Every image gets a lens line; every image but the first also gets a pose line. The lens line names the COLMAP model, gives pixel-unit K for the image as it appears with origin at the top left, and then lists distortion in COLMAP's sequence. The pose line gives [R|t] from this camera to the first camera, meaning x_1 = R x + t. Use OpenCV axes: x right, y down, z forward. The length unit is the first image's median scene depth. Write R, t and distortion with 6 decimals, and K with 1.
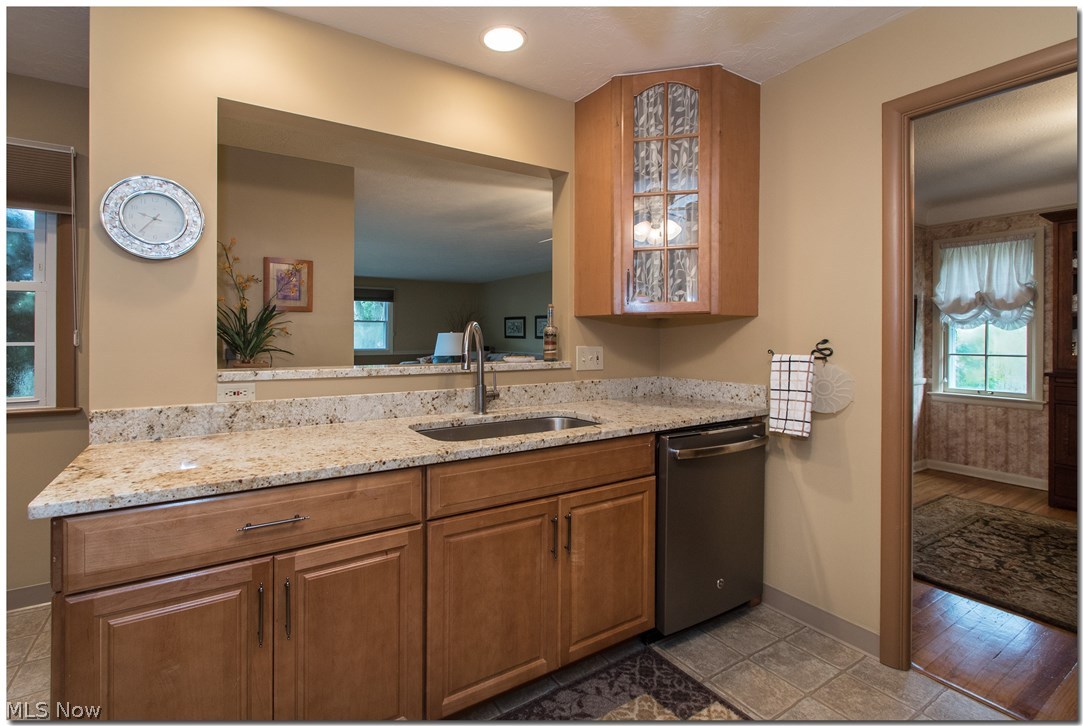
lens RADIAL K [[503.5, 0, 524.0], [0, 503.5, 330.3], [0, 0, 1]] dist [0.000615, 0.000147]
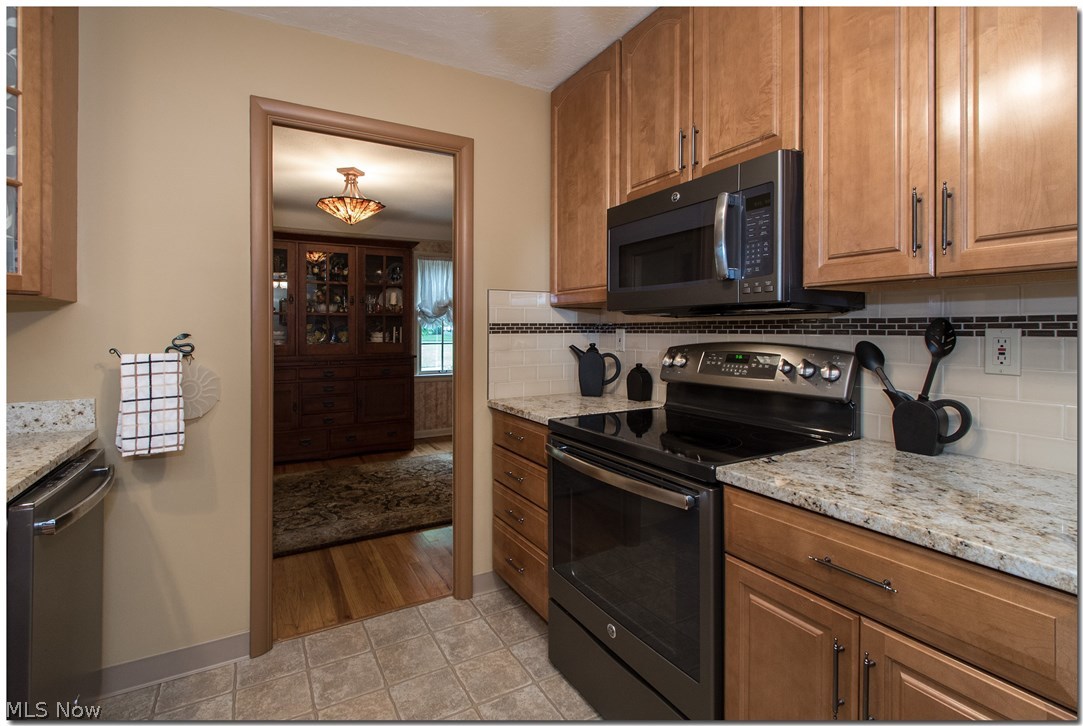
lens RADIAL K [[503.5, 0, 524.0], [0, 503.5, 330.3], [0, 0, 1]] dist [0.000615, 0.000147]
pose [[0.070324, -0.002180, 0.997522, -0.222665], [-0.003980, 0.999989, 0.002466, 0.007589], [-0.997516, -0.004144, 0.070314, 0.361150]]
